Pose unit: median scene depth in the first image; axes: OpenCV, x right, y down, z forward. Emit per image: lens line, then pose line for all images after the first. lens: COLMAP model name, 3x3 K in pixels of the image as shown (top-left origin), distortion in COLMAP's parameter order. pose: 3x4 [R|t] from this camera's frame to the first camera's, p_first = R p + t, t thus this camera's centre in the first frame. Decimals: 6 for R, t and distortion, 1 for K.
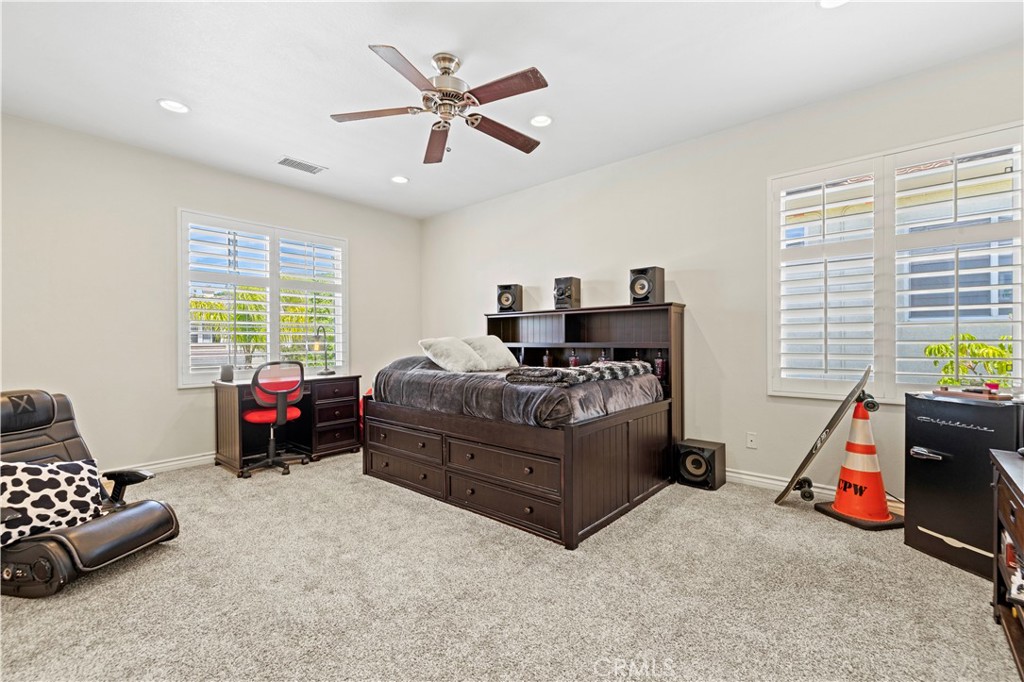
lens RADIAL K [[437.4, 0, 506.4], [0, 437.4, 339.5], [0, 0, 1]] dist [0.004811, 0.000208]
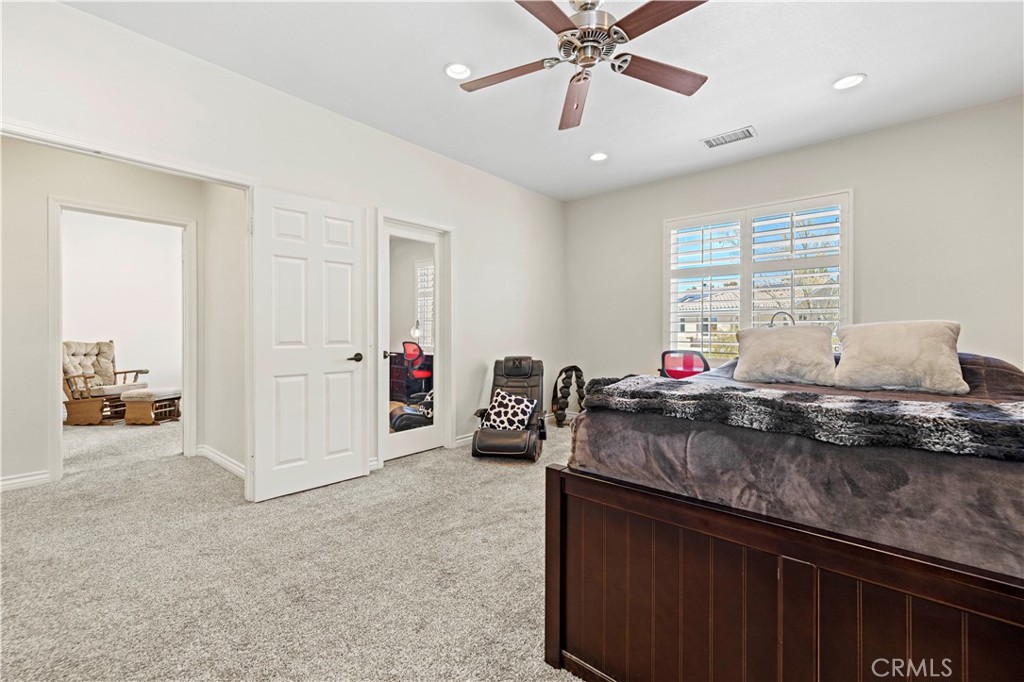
lens RADIAL K [[437.4, 0, 511.5], [0, 437.4, 336.8], [0, 0, 1]] dist [0.004811, 0.000208]
pose [[0.019702, 0.020215, -0.999602, 0.825508], [0.000620, 0.999795, 0.020231, -0.005191], [0.999806, -0.001018, 0.019686, 0.986065]]
